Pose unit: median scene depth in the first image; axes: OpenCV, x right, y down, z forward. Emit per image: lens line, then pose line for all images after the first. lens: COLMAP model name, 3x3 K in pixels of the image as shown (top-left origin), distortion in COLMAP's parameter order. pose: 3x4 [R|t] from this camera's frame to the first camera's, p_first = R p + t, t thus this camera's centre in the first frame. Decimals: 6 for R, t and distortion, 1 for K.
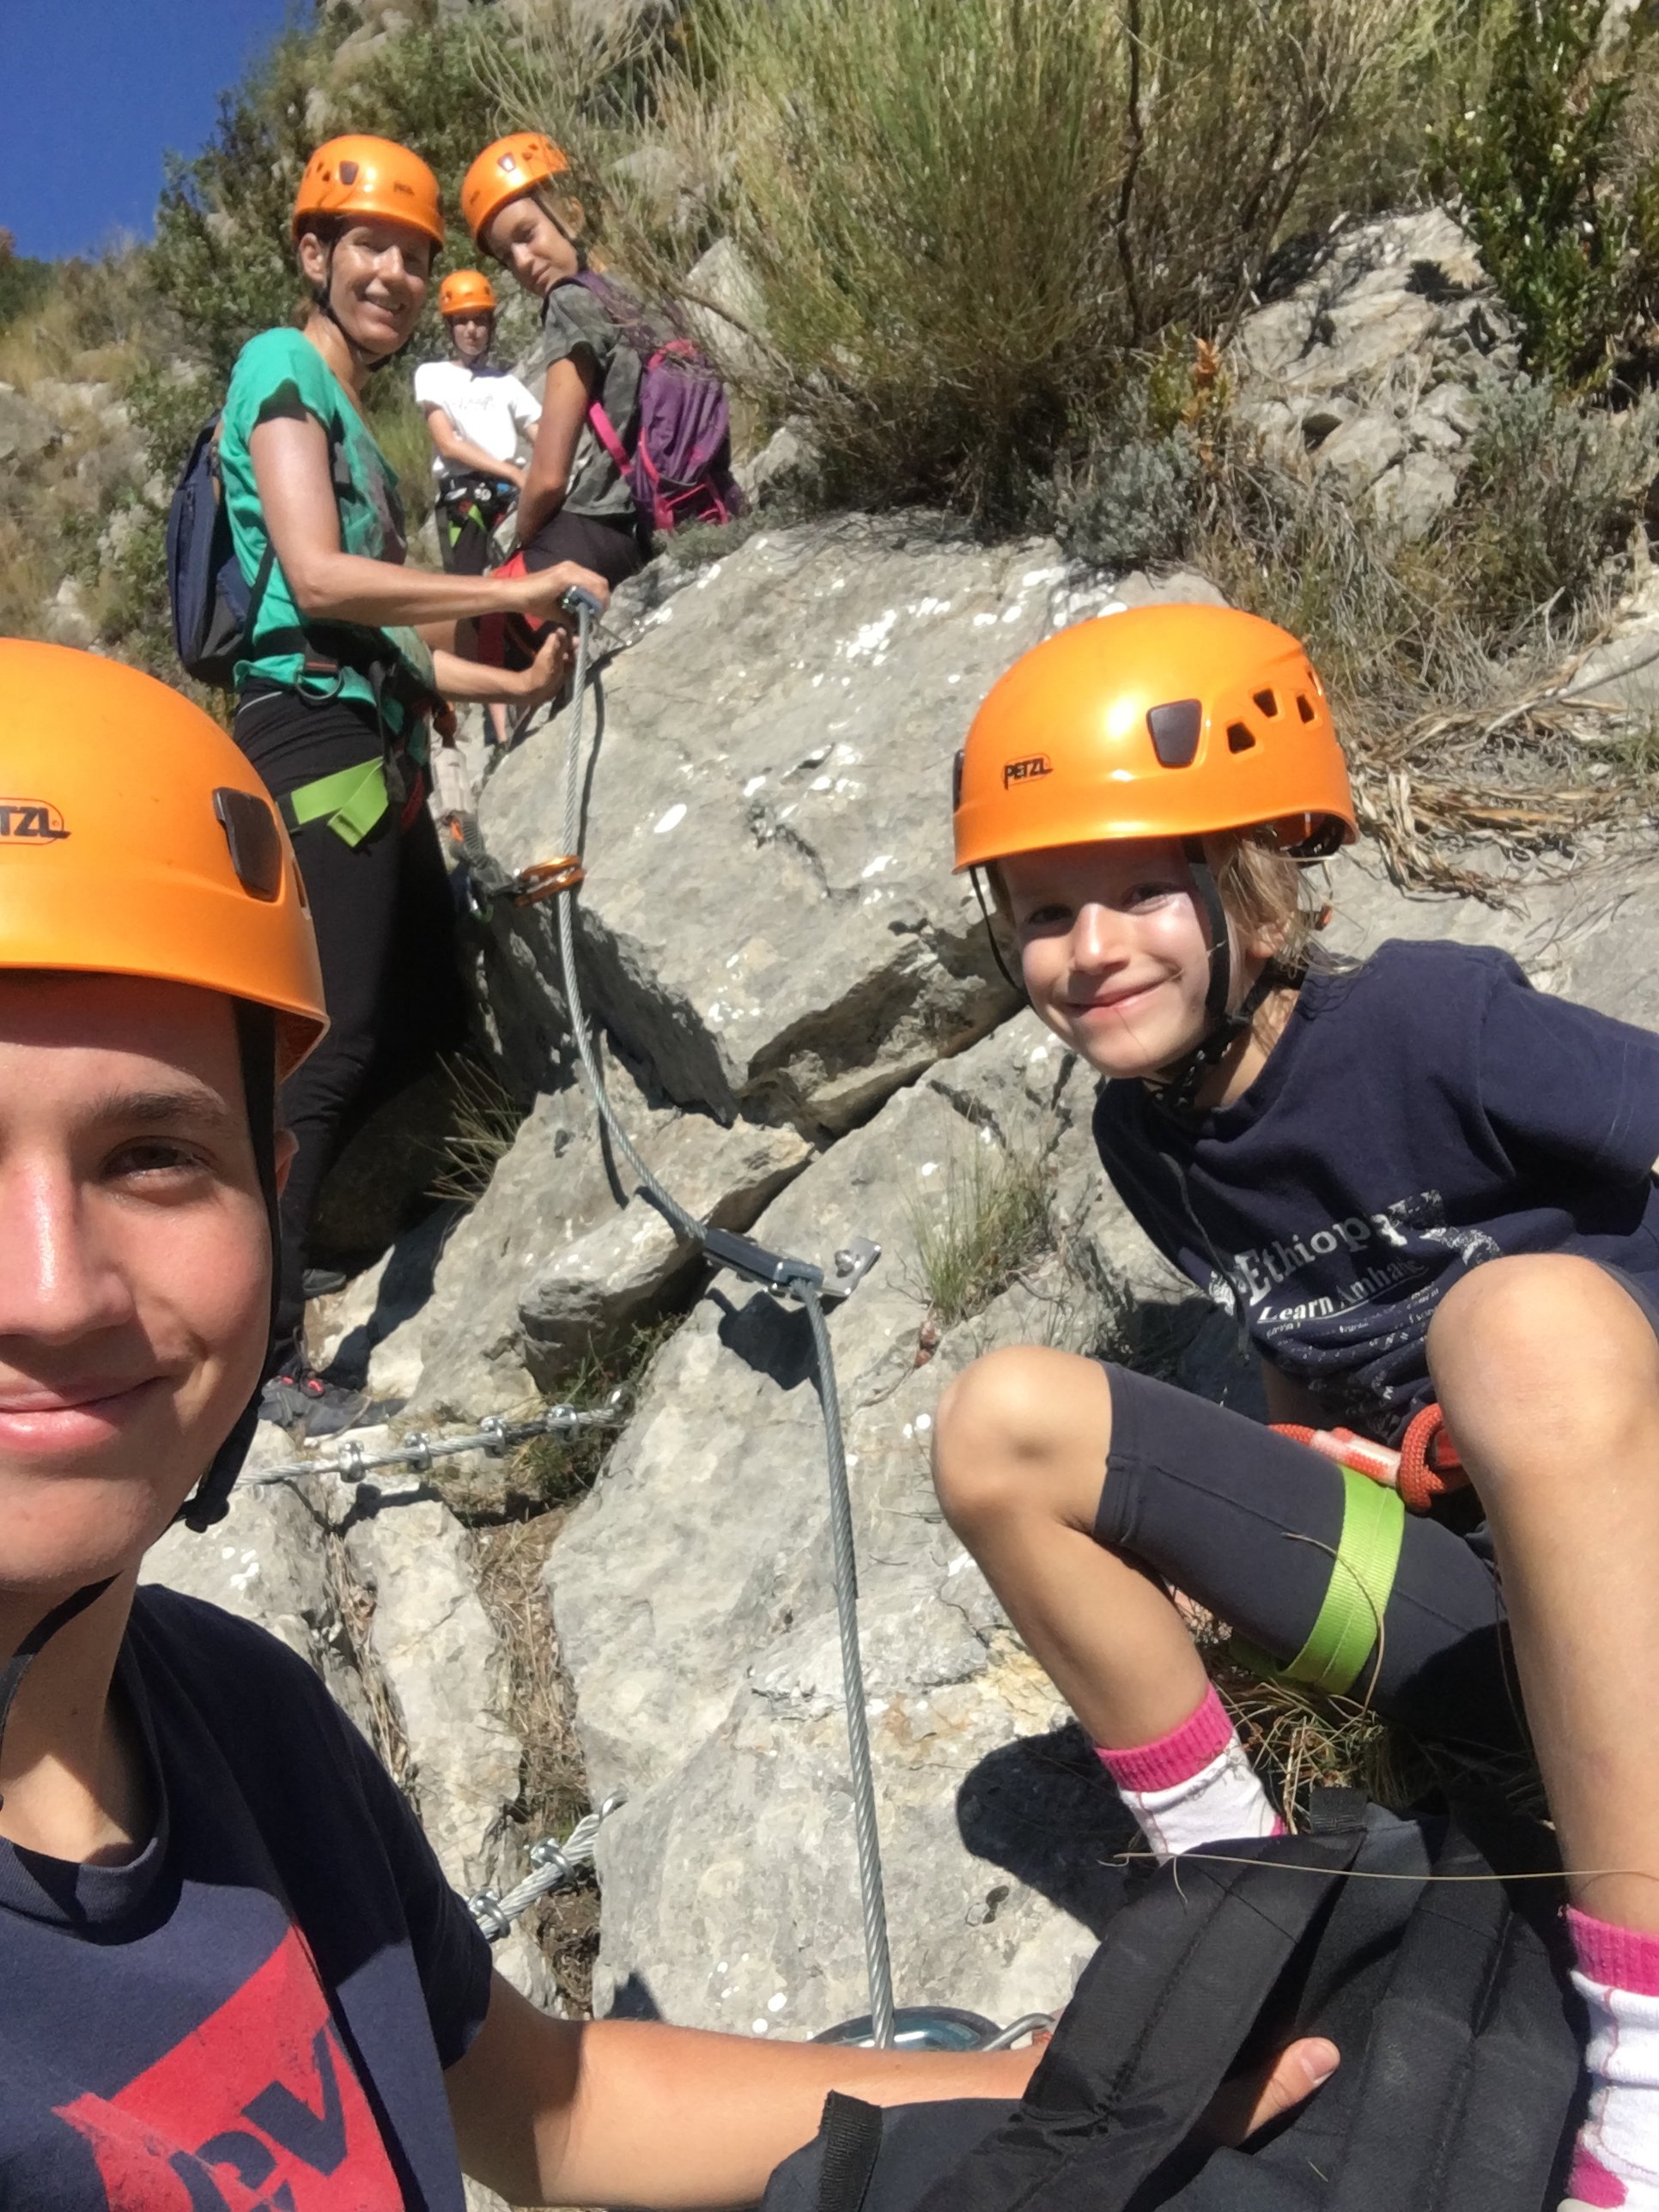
lens RADIAL K [[2128.9, 0, 818.2], [0, 2128.9, 1113.4], [0, 0, 1]] dist [0.010524, 0.000000]
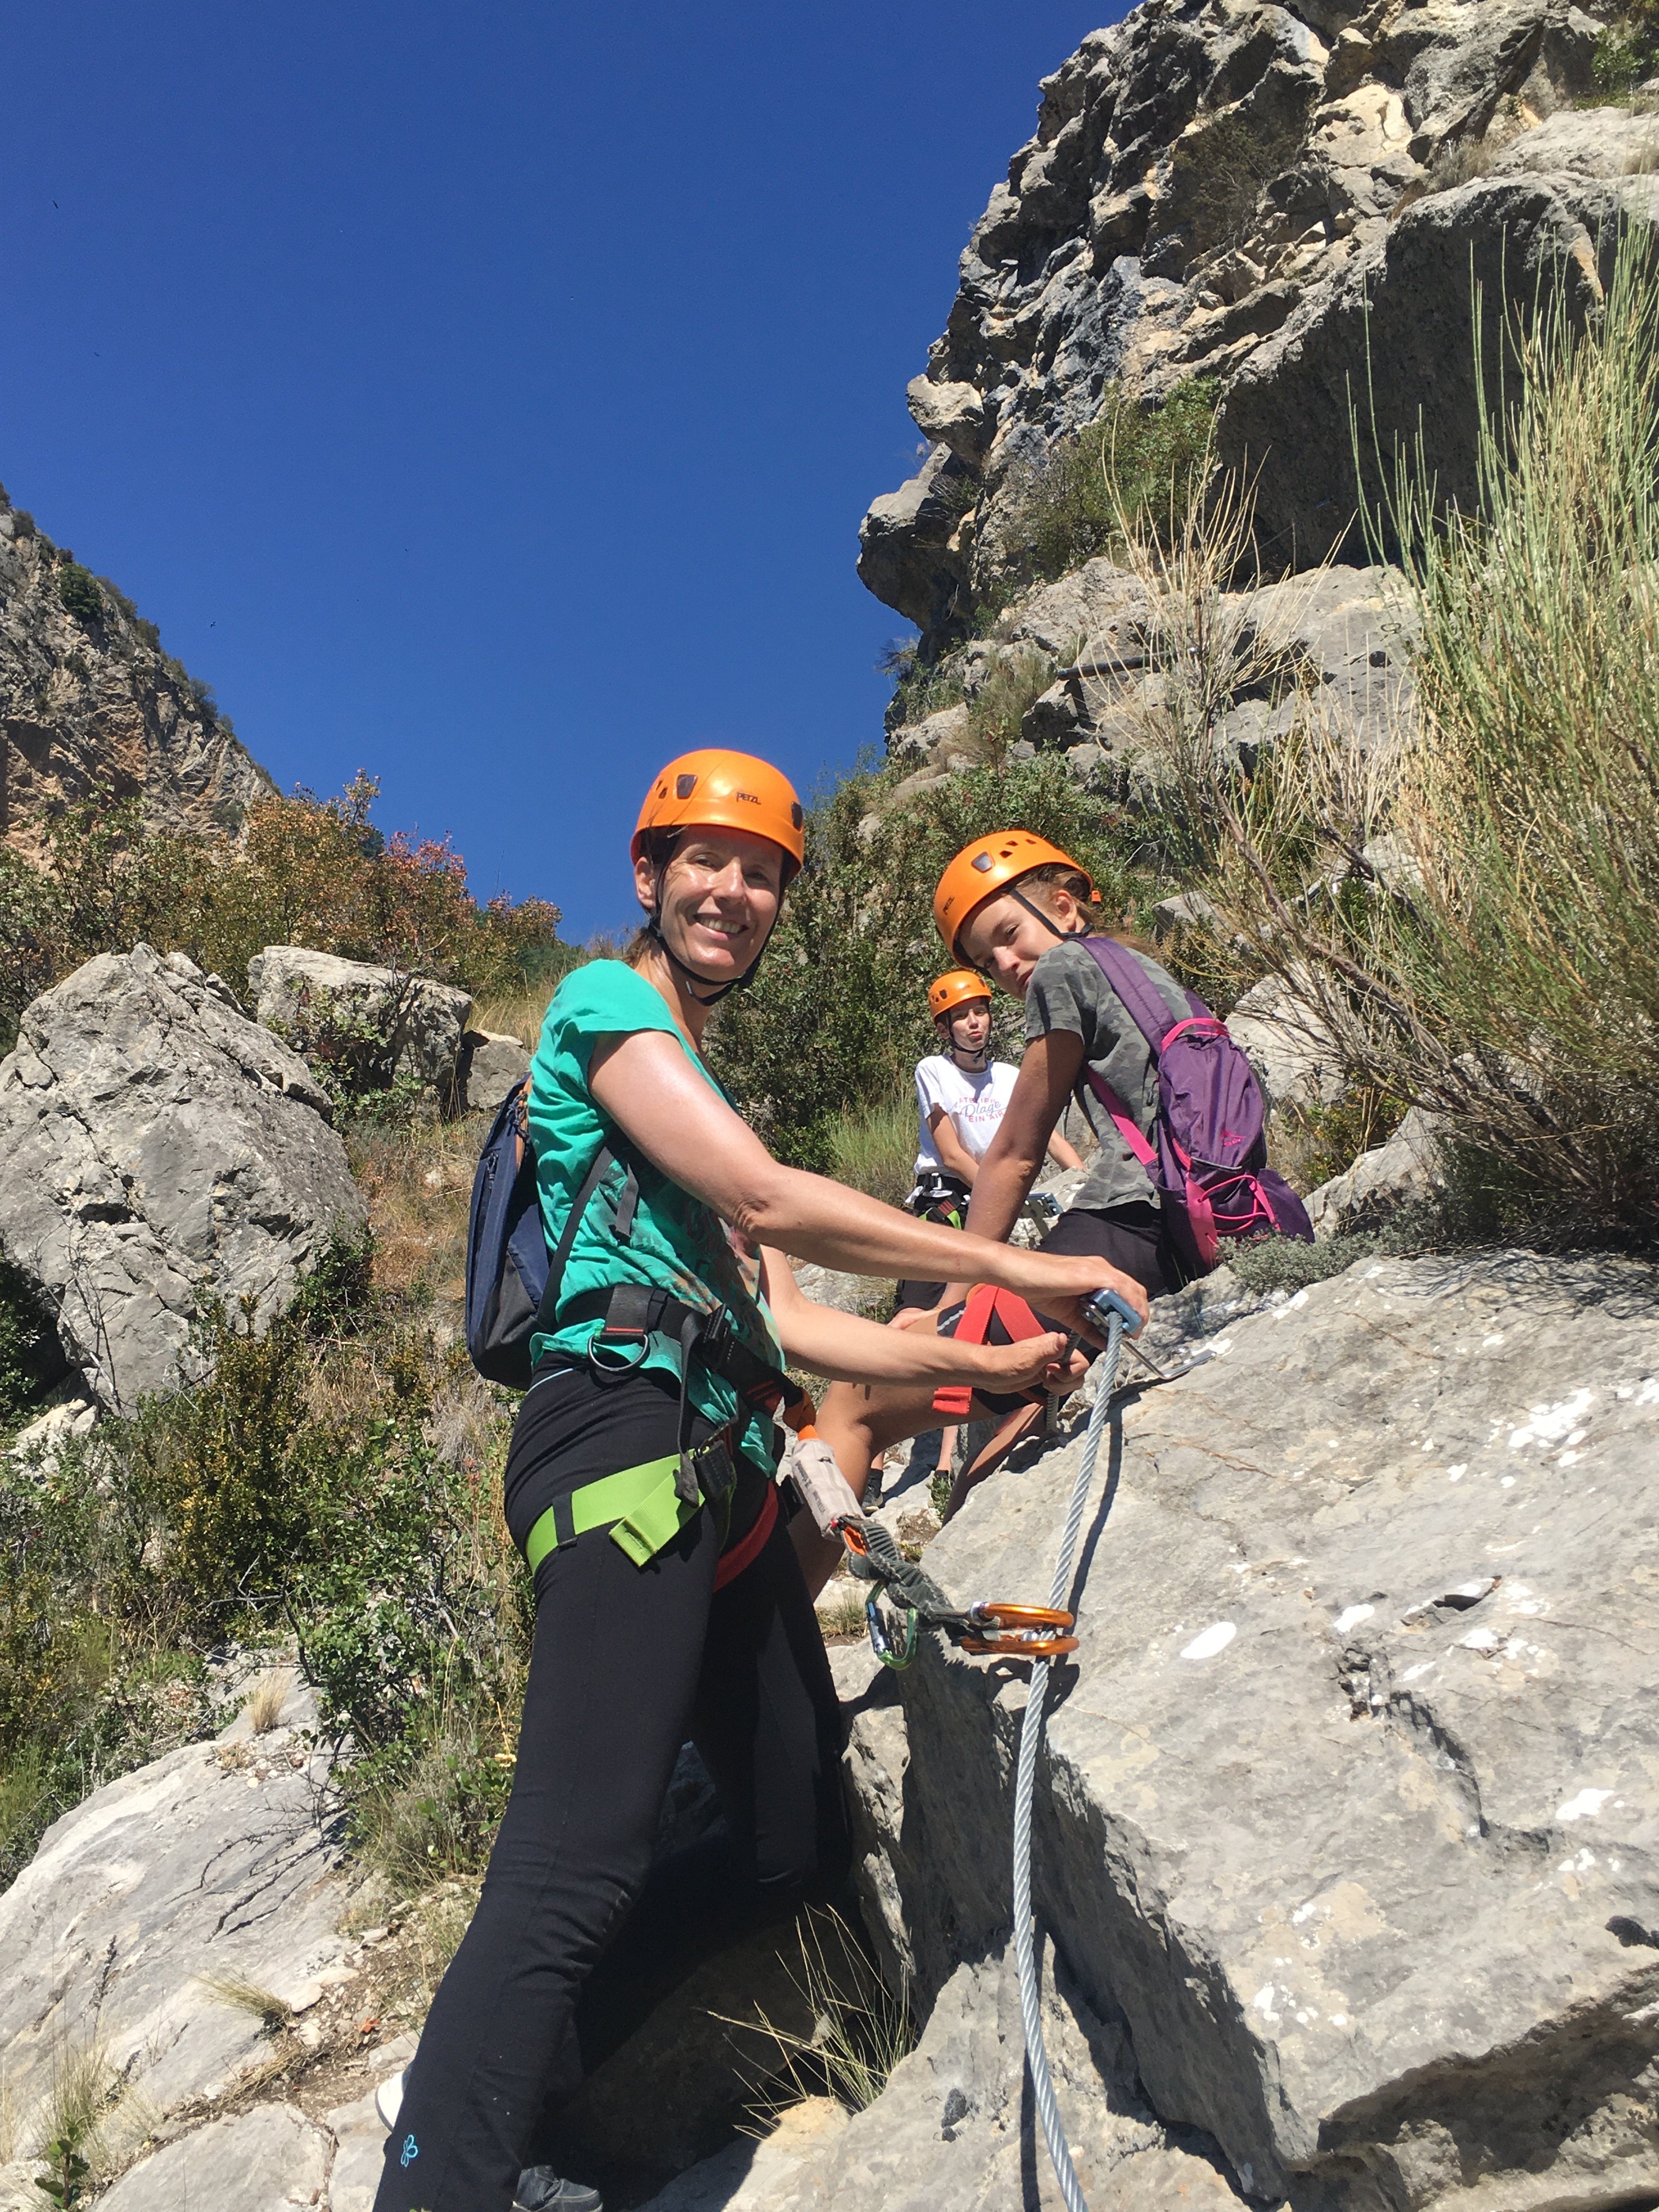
lens RADIAL K [[2205.4, 0, 825.9], [0, 2205.4, 1112.5], [0, 0, 1]] dist [0.010508, 0.000000]
pose [[0.968187, 0.133447, -0.211673, -0.063924], [-0.196457, 0.929307, -0.312720, -0.055654], [0.154977, 0.344356, 0.925959, 0.304955]]
